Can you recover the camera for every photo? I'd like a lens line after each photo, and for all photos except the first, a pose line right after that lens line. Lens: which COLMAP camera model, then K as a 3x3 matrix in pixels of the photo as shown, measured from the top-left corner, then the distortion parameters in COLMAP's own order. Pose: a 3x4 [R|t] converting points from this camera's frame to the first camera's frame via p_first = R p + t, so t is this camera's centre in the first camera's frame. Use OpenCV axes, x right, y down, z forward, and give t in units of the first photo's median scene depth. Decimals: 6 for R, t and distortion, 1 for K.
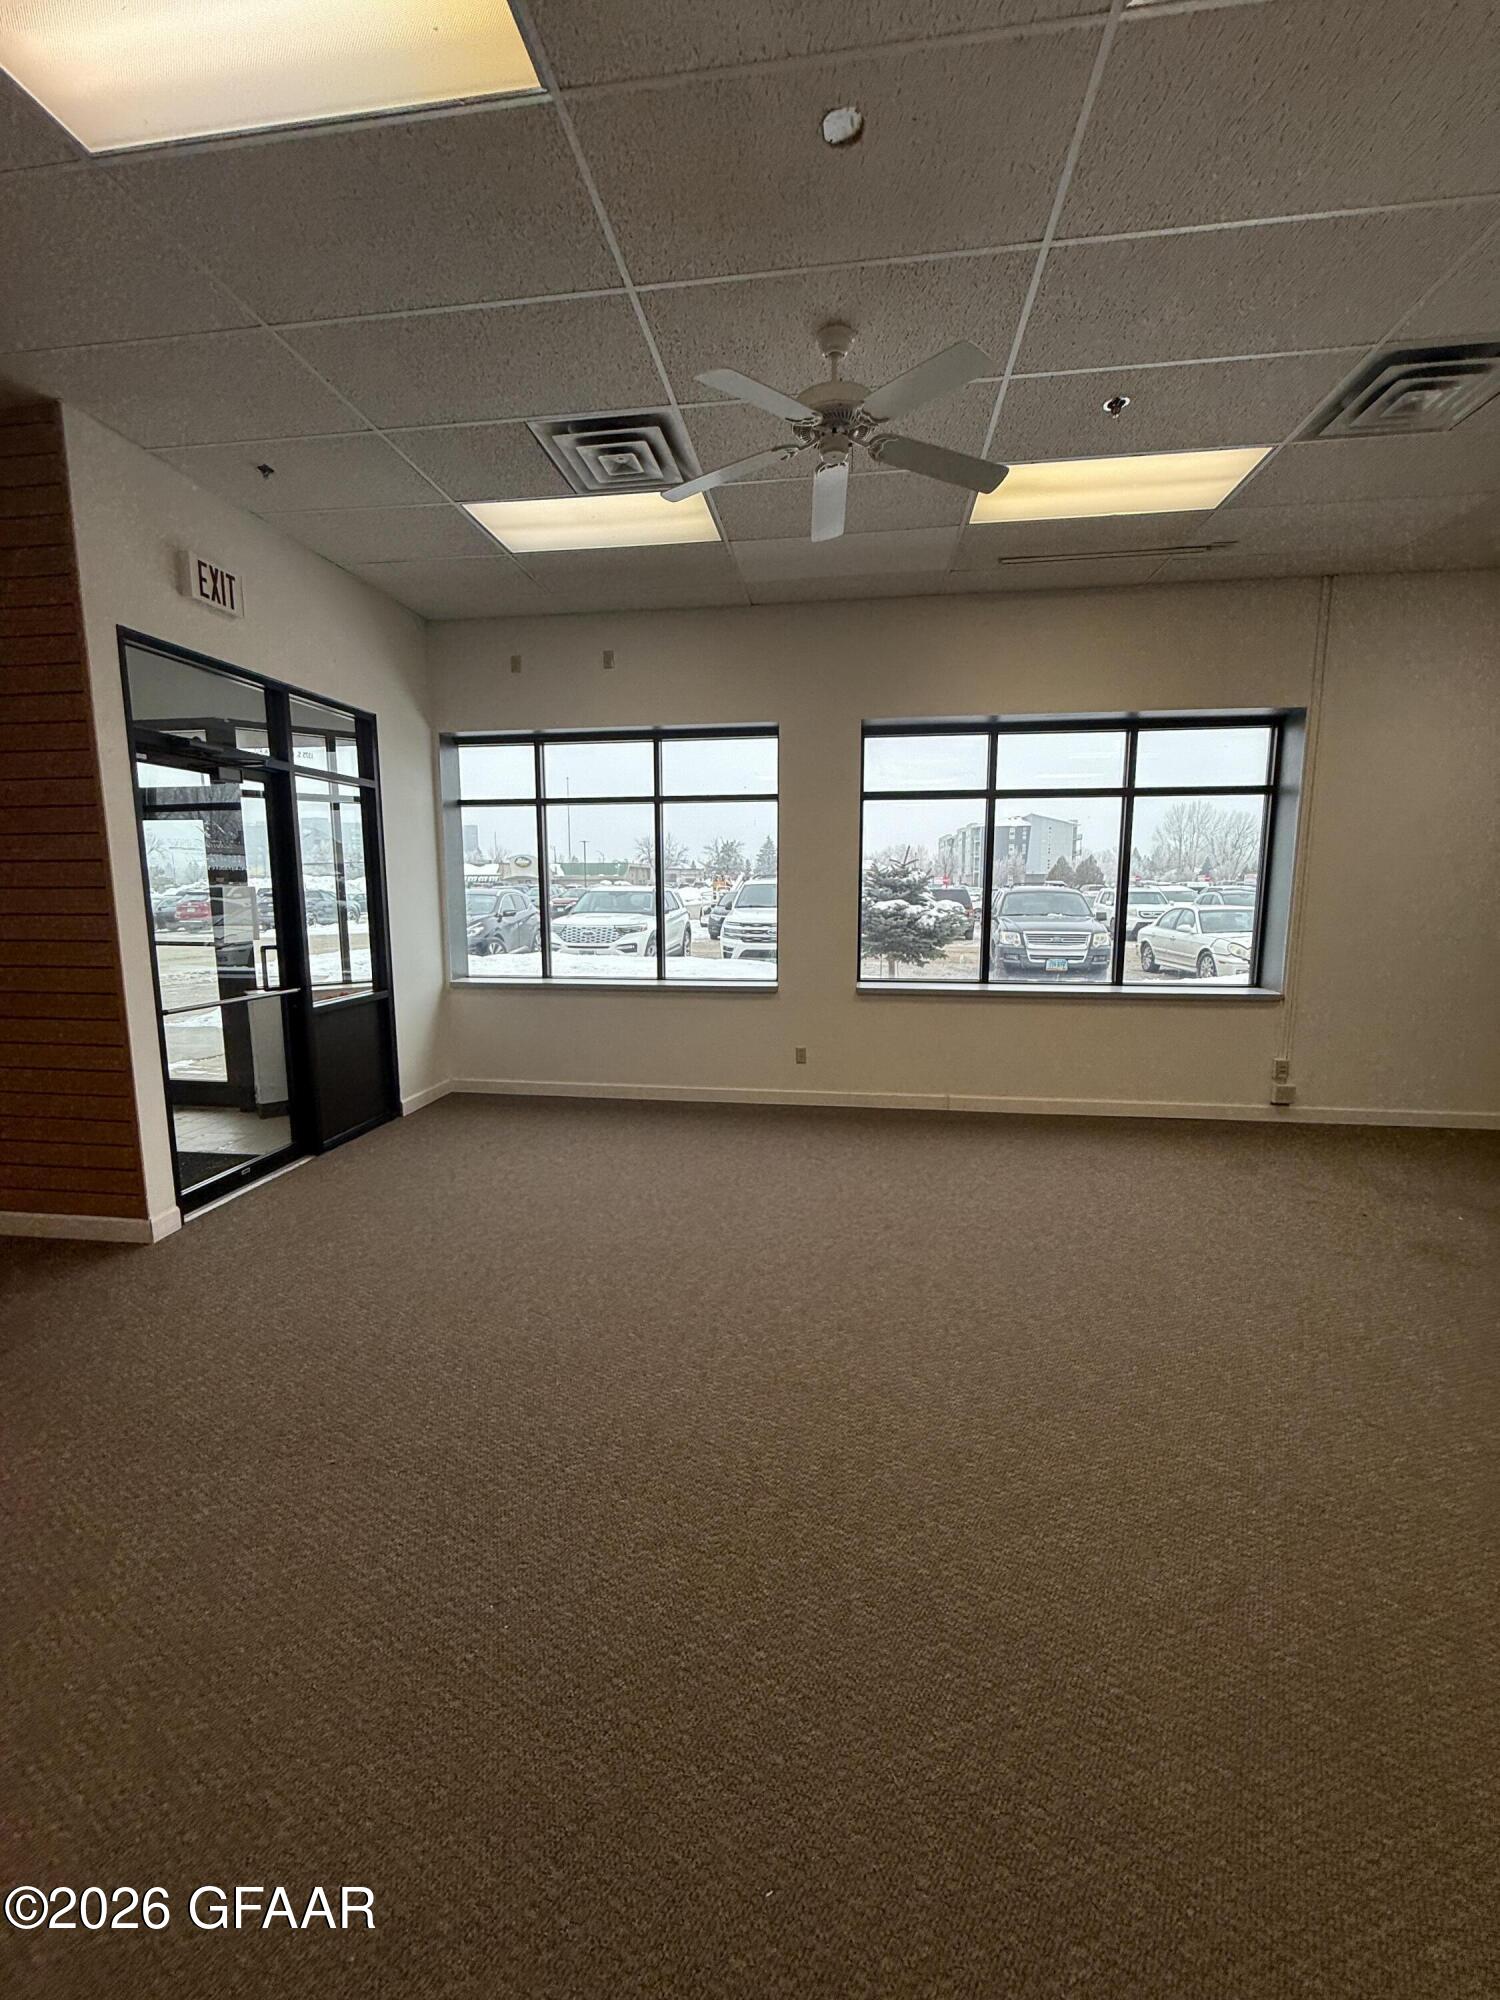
lens RADIAL K [[796.1, 0, 748.2], [0, 796.1, 992.9], [0, 0, 1]] dist [0.002271, -0.009525]
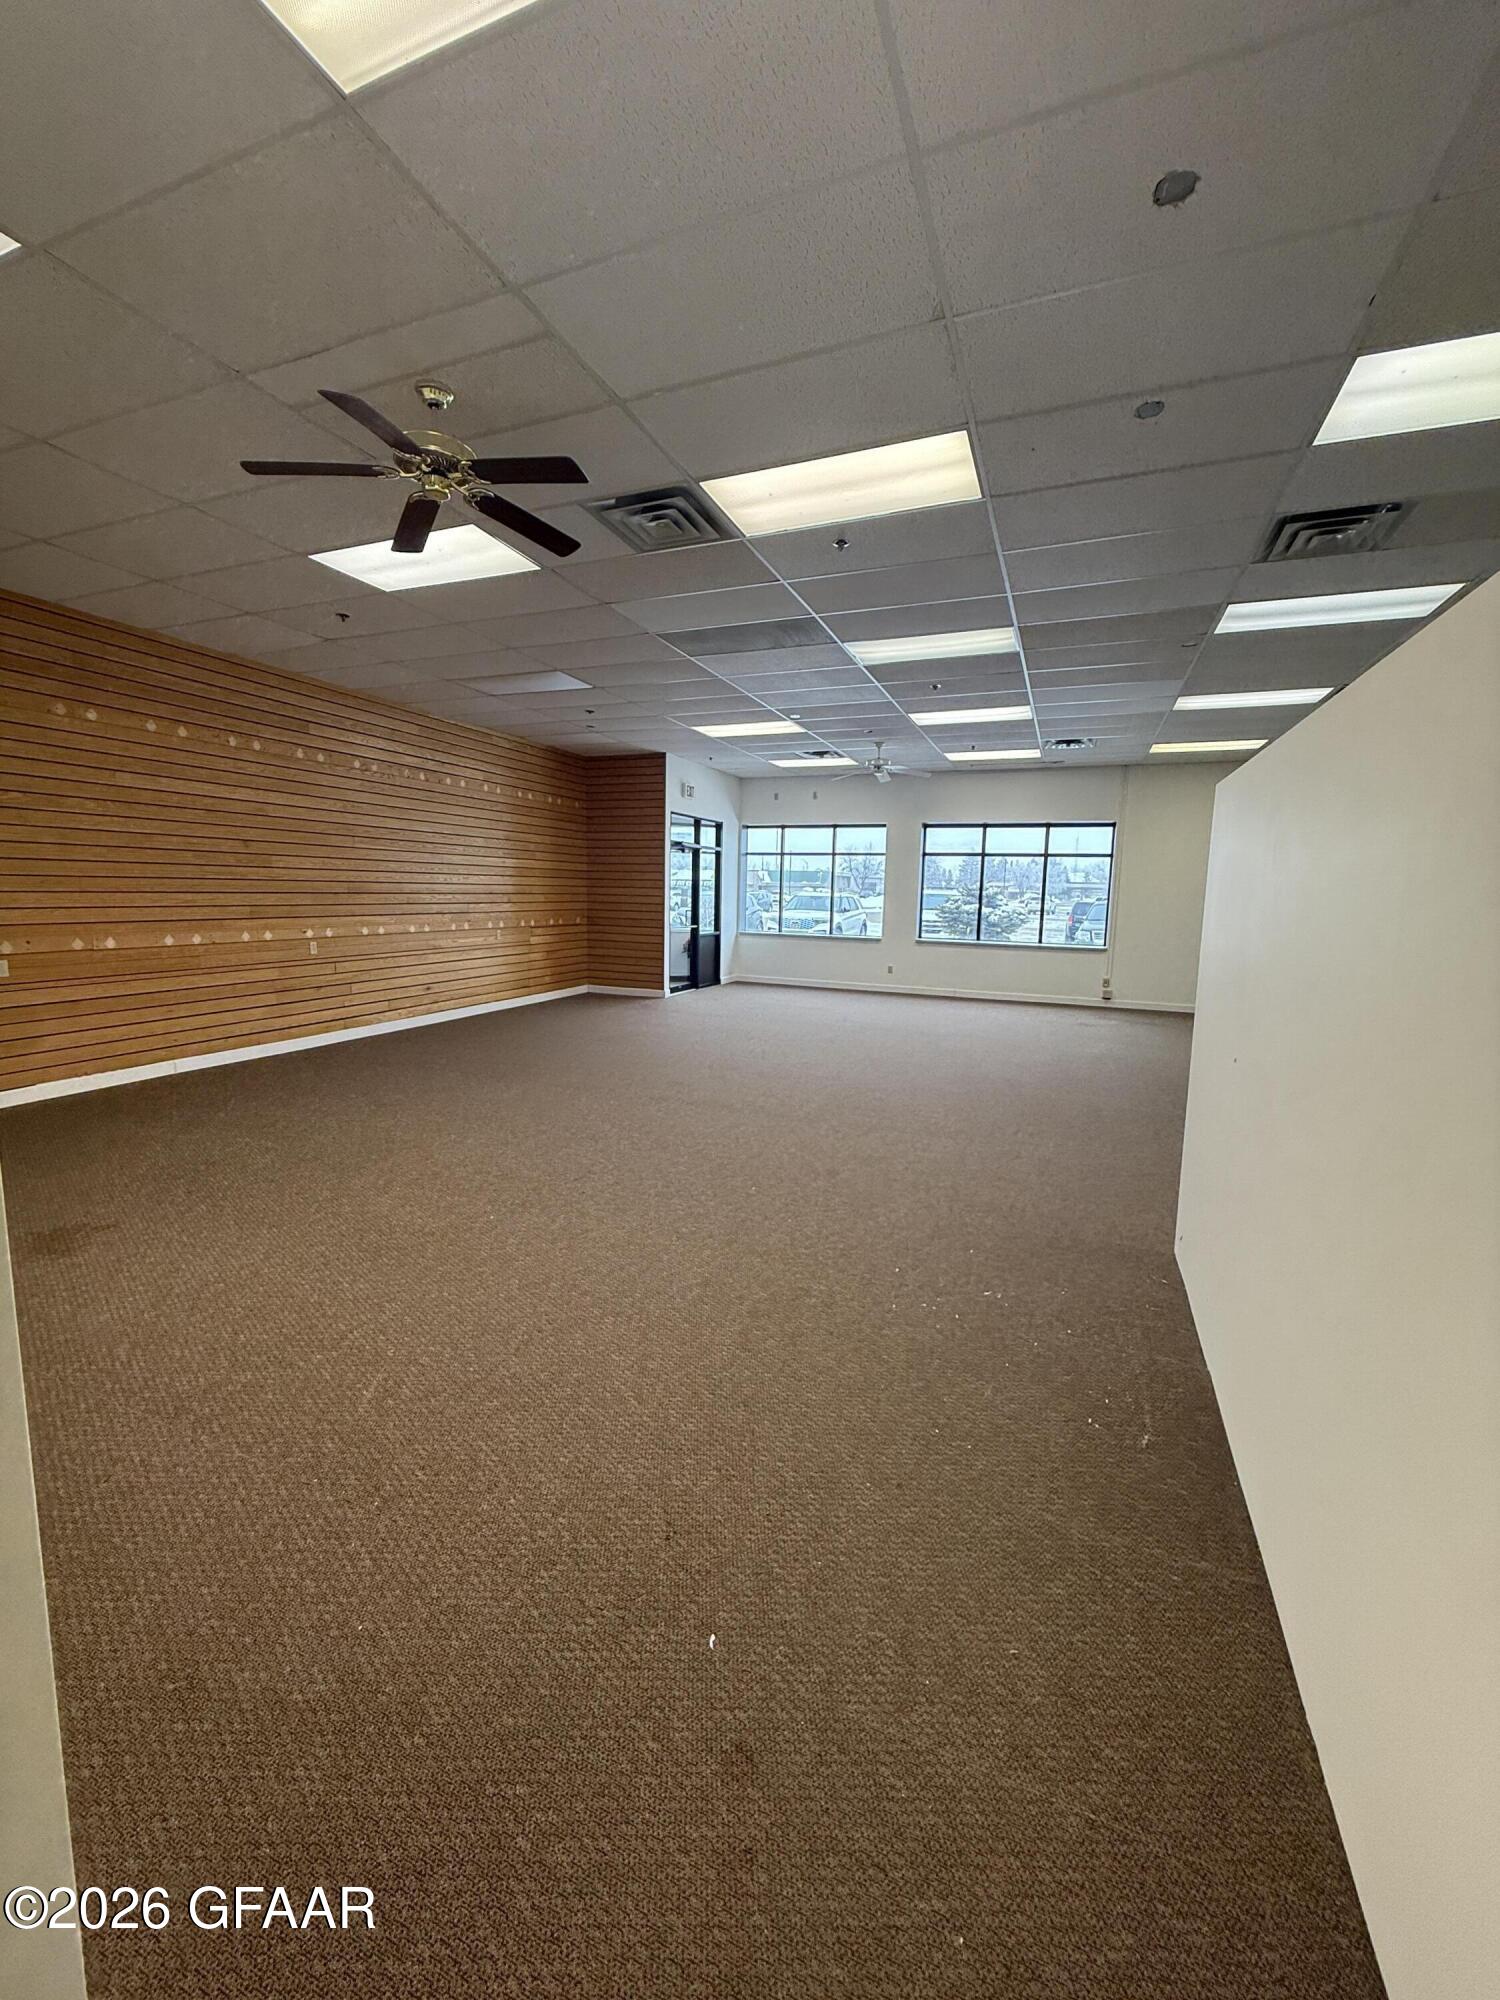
lens RADIAL K [[796.1, 0, 748.2], [0, 796.1, 992.9], [0, 0, 1]] dist [0.002271, -0.009525]
pose [[0.968922, 0.055114, -0.241147, 0.250549], [-0.057415, 0.998347, -0.002520, 0.194738], [0.240610, 0.016287, 0.970485, -1.429725]]
